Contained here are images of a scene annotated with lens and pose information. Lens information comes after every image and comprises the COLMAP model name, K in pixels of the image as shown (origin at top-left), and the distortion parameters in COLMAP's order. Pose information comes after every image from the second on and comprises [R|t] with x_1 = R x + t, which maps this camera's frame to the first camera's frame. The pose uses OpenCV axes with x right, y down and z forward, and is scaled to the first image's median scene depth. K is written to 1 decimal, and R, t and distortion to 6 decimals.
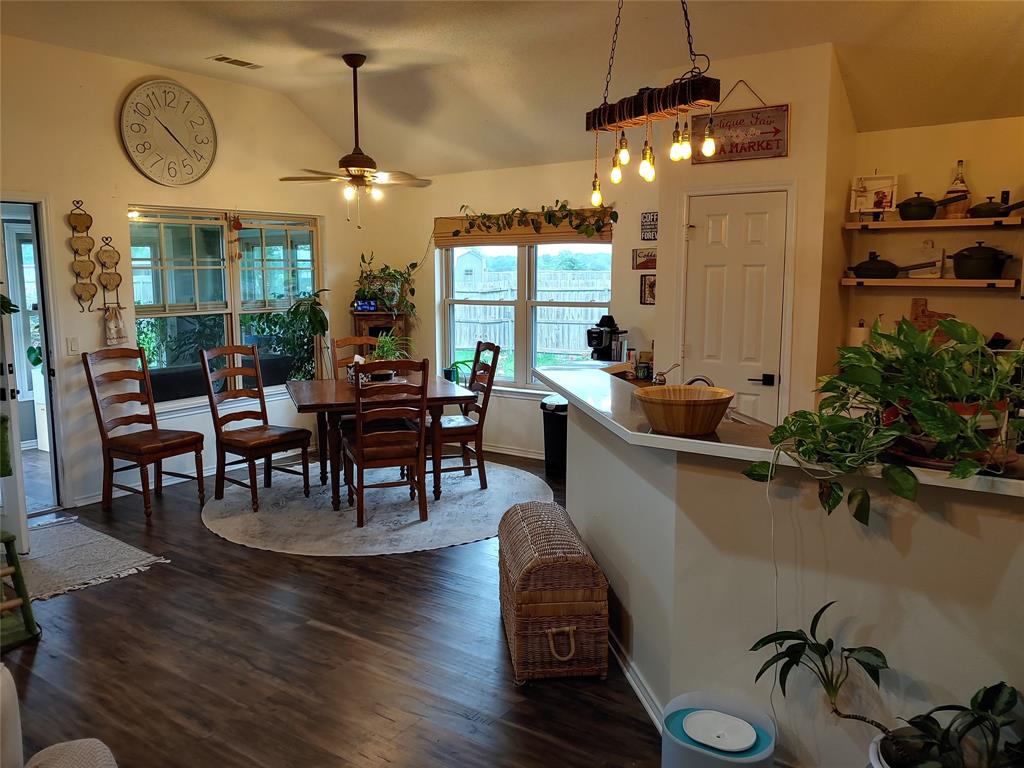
lens RADIAL K [[799.6, 0, 488.0], [0, 799.6, 380.0], [0, 0, 1]] dist [-0.014105, 0.005183]
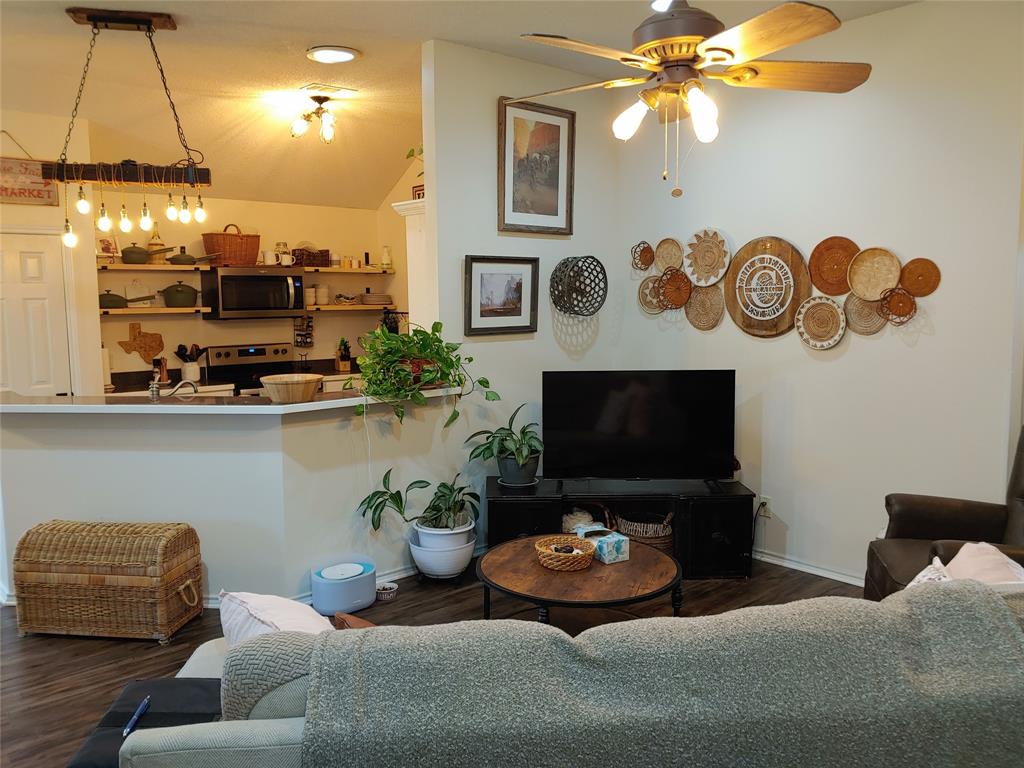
lens RADIAL K [[799.6, 0, 519.8], [0, 799.6, 380.2], [0, 0, 1]] dist [-0.014105, 0.005183]
pose [[0.220838, -0.100309, 0.970138, -0.637116], [0.139360, 0.987736, 0.070405, -0.014387], [-0.965303, 0.119650, 0.232109, 0.101194]]
